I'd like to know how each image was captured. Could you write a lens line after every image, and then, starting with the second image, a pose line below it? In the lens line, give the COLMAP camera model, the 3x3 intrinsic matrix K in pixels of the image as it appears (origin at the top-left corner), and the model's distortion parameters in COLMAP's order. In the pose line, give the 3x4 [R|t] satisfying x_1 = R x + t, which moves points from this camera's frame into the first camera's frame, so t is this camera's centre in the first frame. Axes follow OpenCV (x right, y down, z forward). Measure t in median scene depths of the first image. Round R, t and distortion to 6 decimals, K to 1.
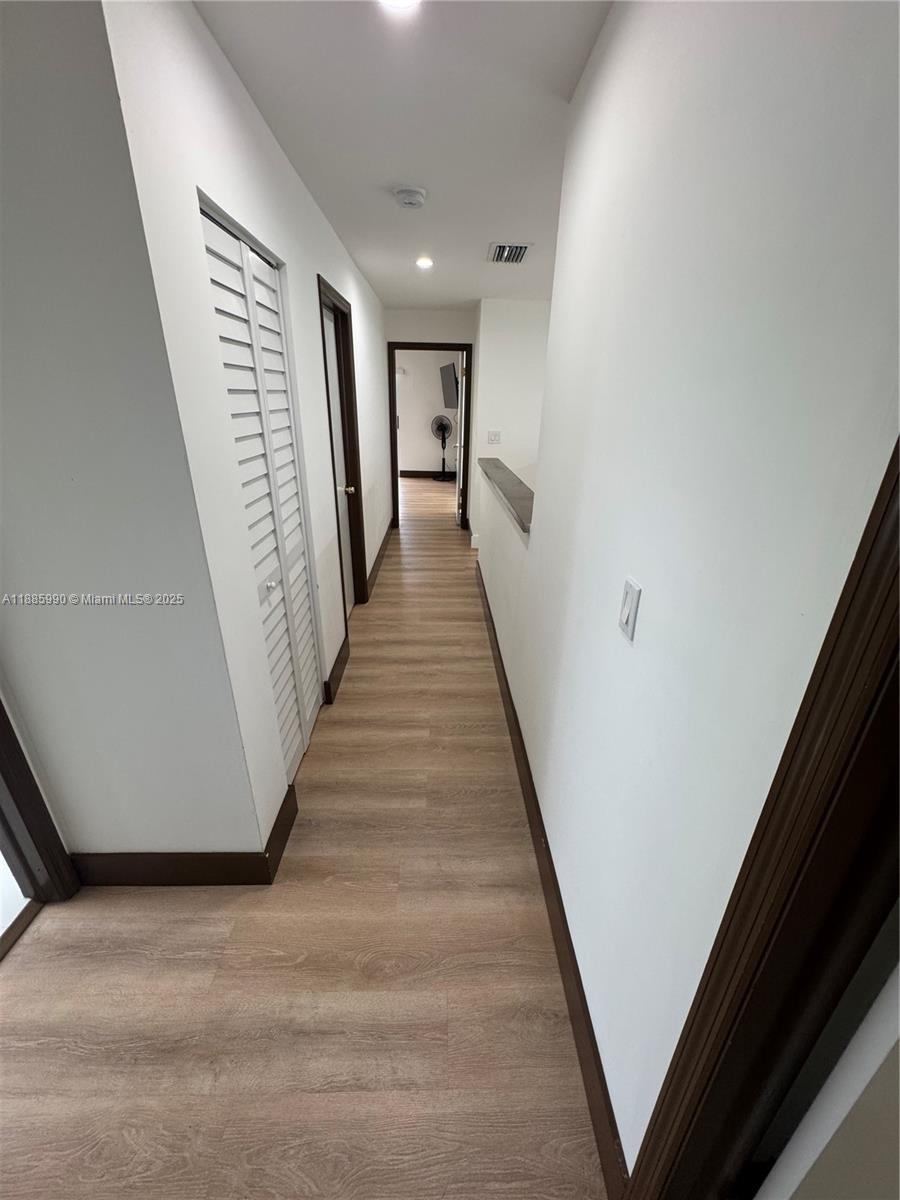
lens RADIAL K [[473.5, 0, 450.0], [0, 473.5, 600.0], [0, 0, 1]] dist [-0.000967, 0.000081]
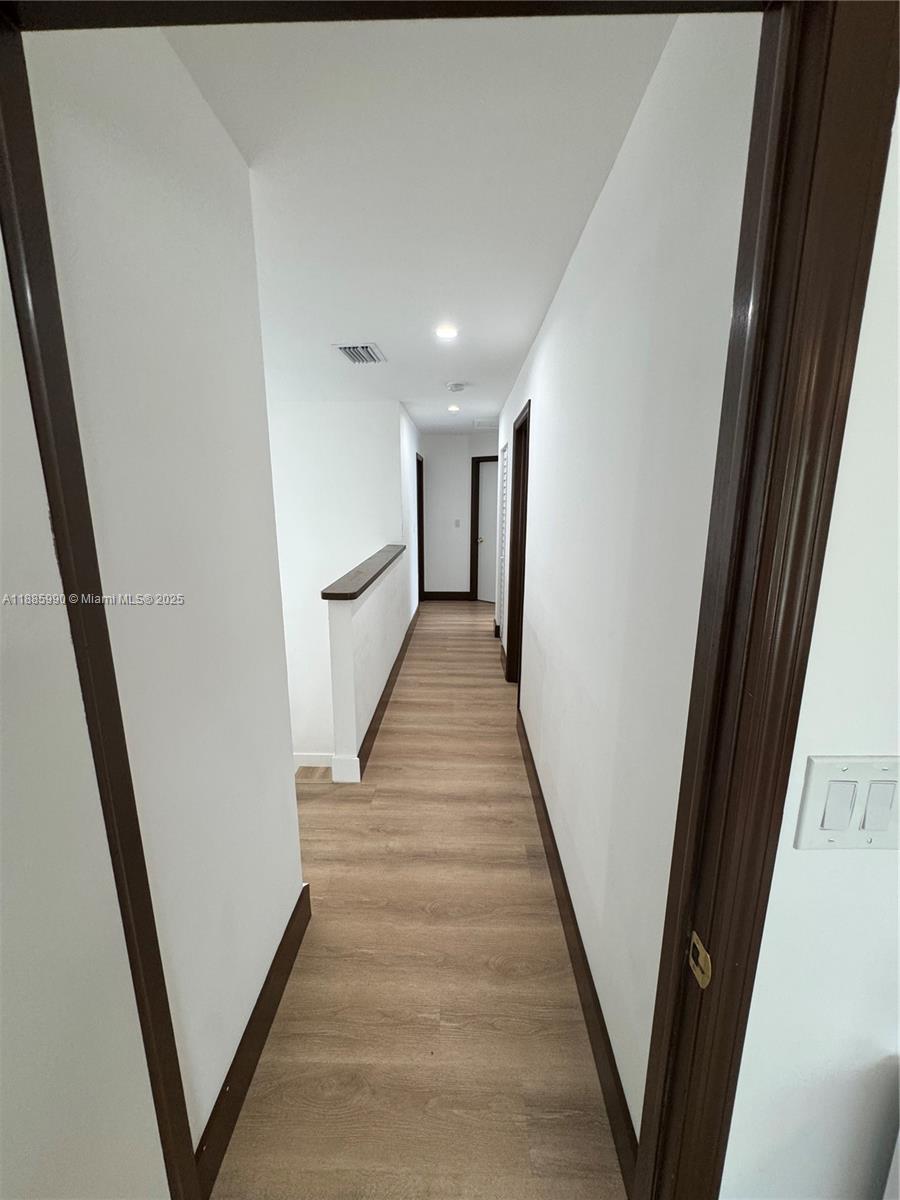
lens RADIAL K [[473.5, 0, 450.0], [0, 473.5, 600.0], [0, 0, 1]] dist [-0.000967, 0.000081]
pose [[-0.998760, -0.024107, 0.043550, -0.101608], [0.005277, 0.818689, 0.574213, -0.762112], [-0.049497, 0.573731, -0.817547, 1.807494]]
